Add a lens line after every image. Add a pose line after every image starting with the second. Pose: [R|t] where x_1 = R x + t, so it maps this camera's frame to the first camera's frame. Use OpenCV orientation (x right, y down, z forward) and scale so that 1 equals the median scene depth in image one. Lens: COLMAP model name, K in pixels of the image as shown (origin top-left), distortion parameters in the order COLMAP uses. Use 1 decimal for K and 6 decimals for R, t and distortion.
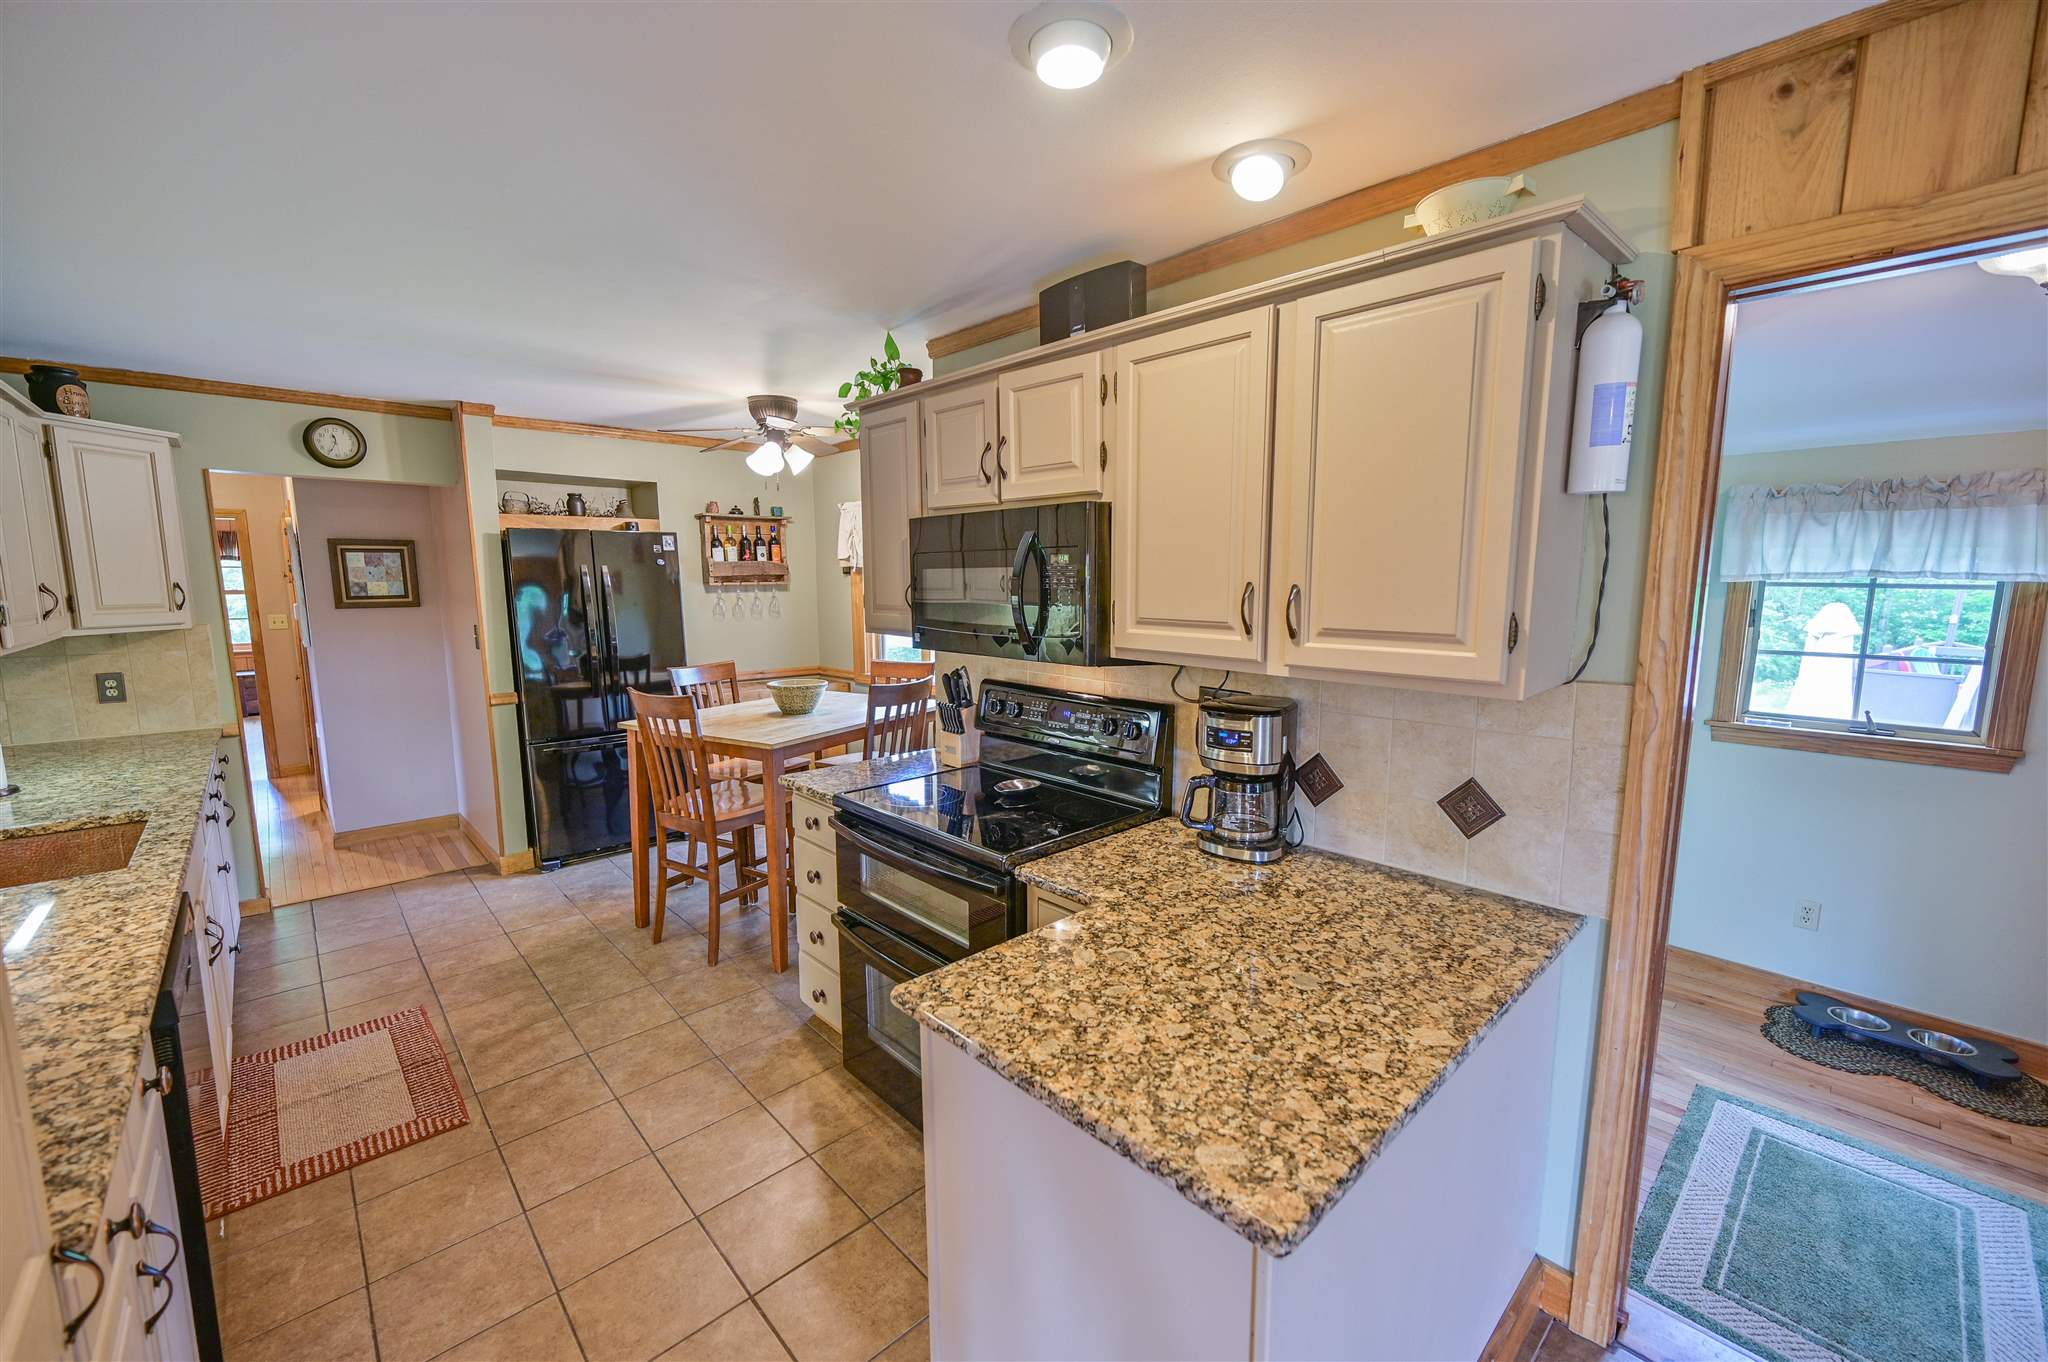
lens RADIAL K [[810.7, 0, 1019.0], [0, 810.7, 680.6], [0, 0, 1]] dist [-0.002624, 0.000741]
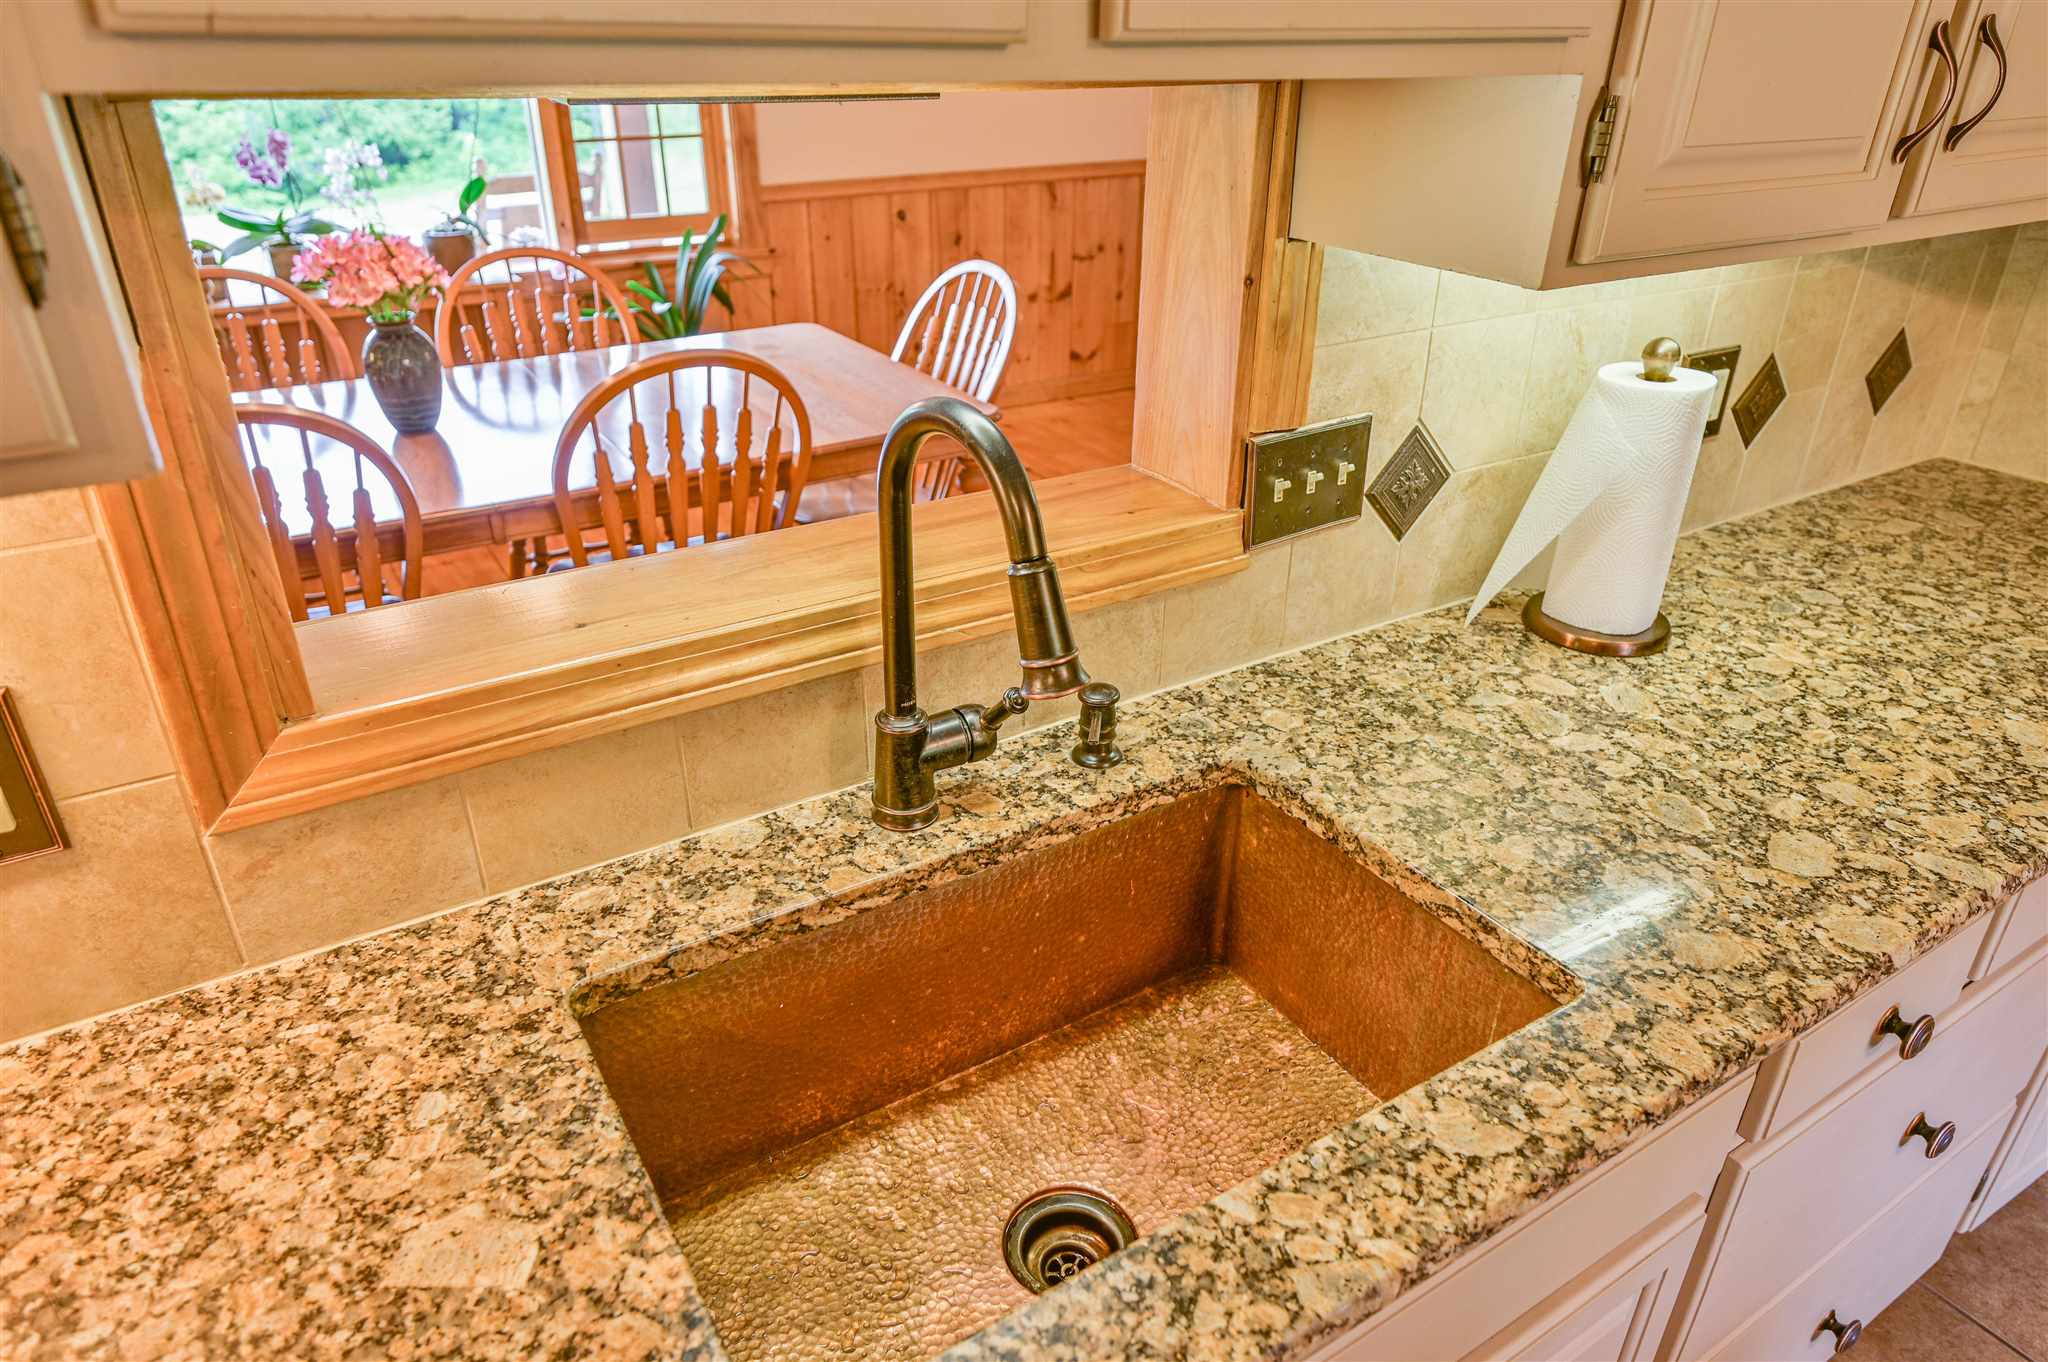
lens RADIAL K [[1305.8, 0, 1034.6], [0, 1305.8, 689.8], [0, 0, 1]] dist [-0.001896, 0.001969]
pose [[-0.188180, 0.451419, -0.872244, -0.457637], [-0.138148, 0.867114, 0.478568, -0.063220], [0.972370, 0.210556, -0.100811, 0.546197]]
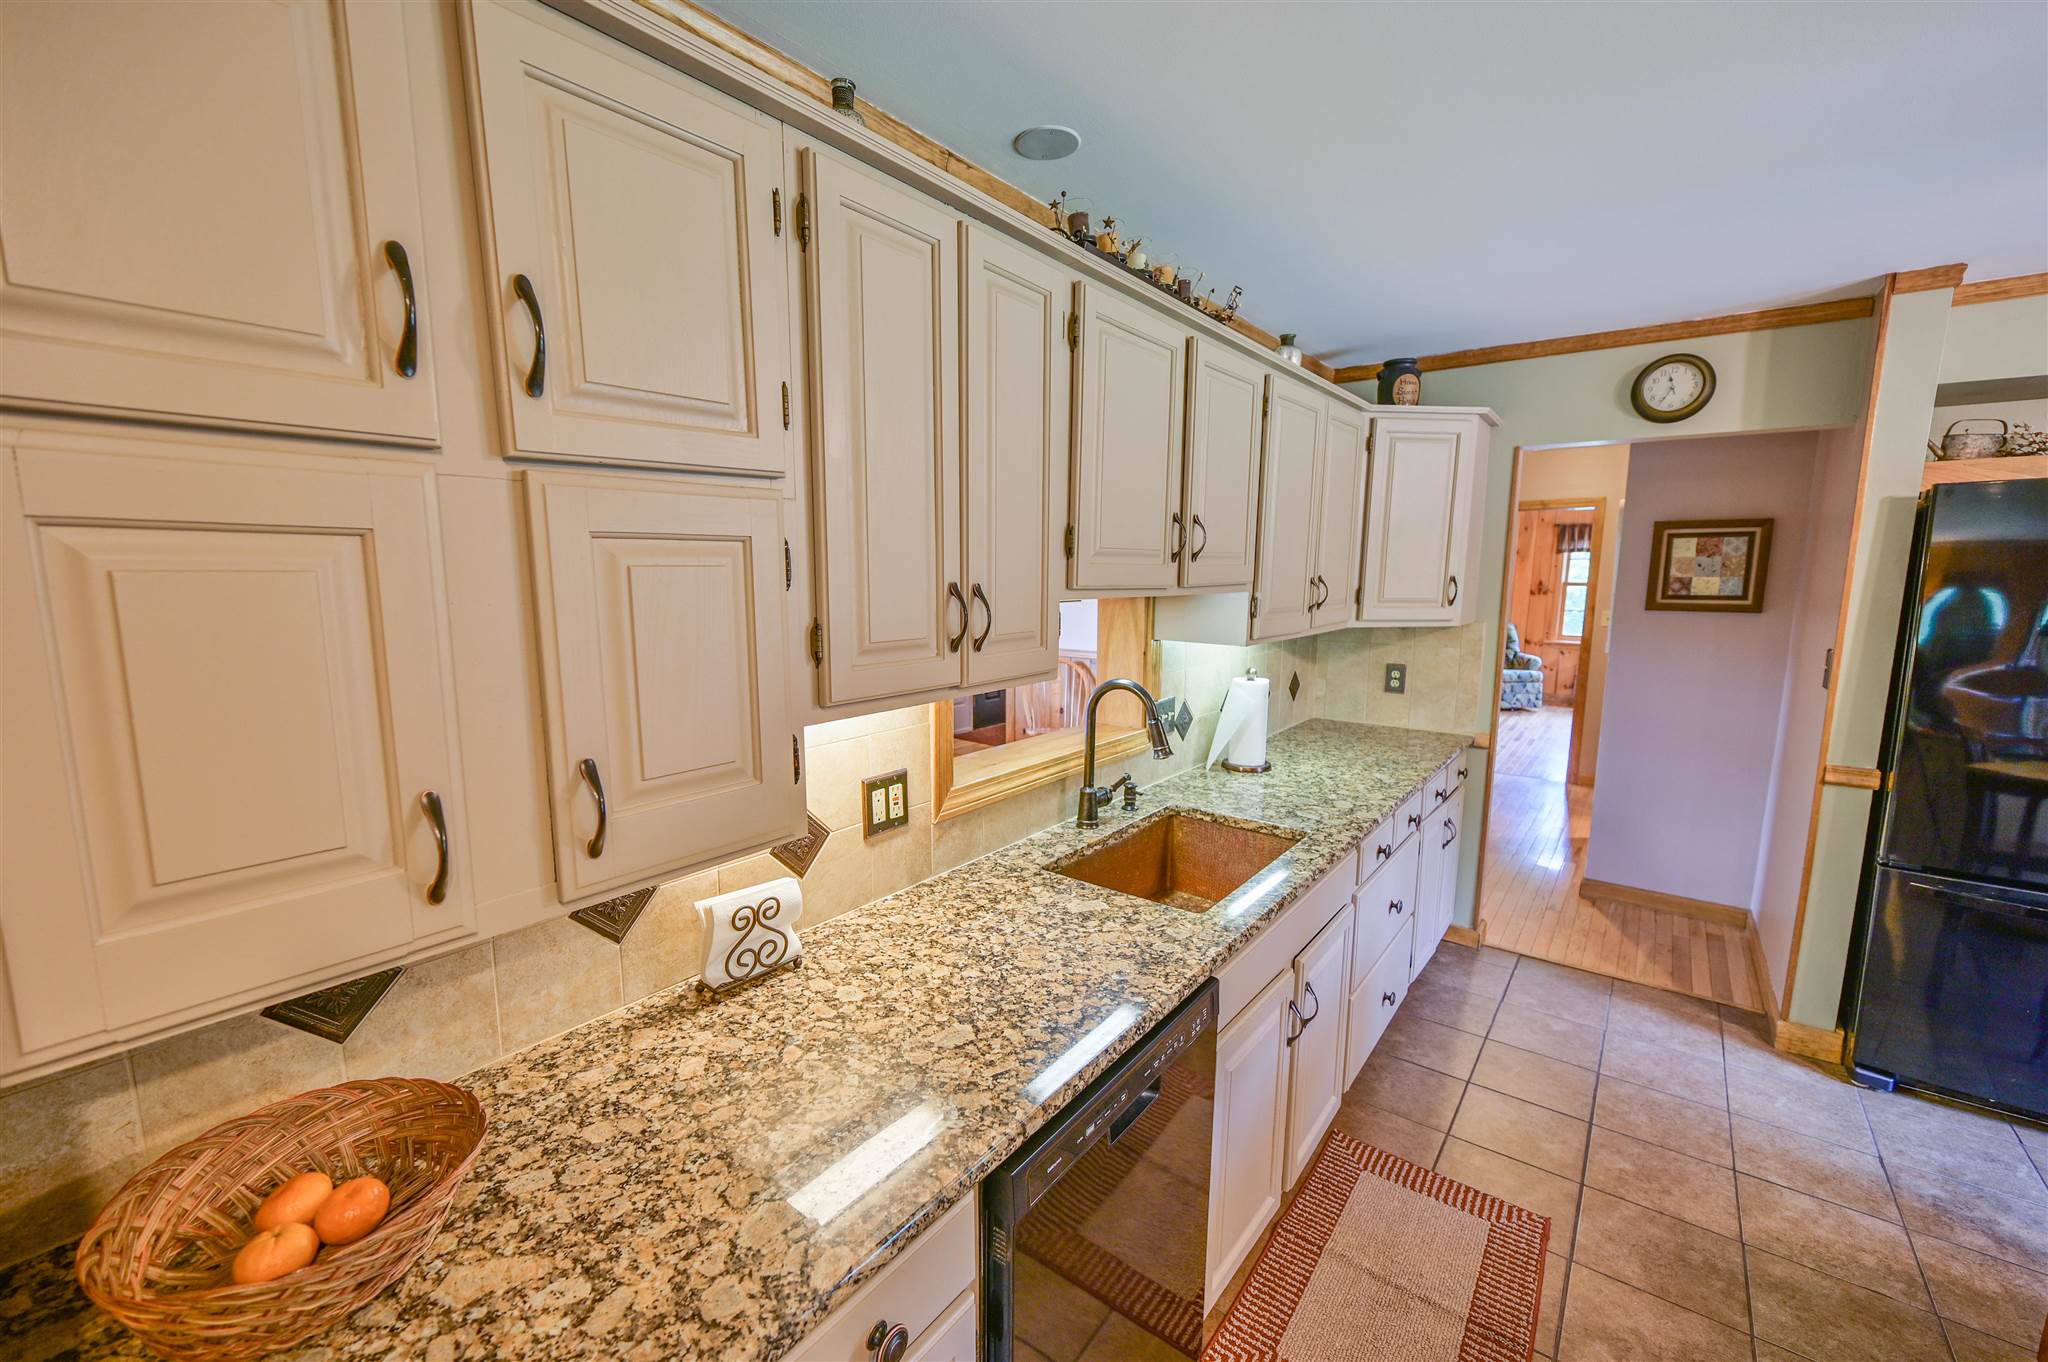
lens RADIAL K [[810.7, 0, 1026.6], [0, 810.7, 686.7], [0, 0, 1]] dist [-0.002624, 0.000741]
pose [[0.147715, 0.147189, -0.978016, -0.176083], [-0.130035, 0.983170, 0.128325, -0.046382], [0.980444, 0.108221, 0.164369, 0.344401]]
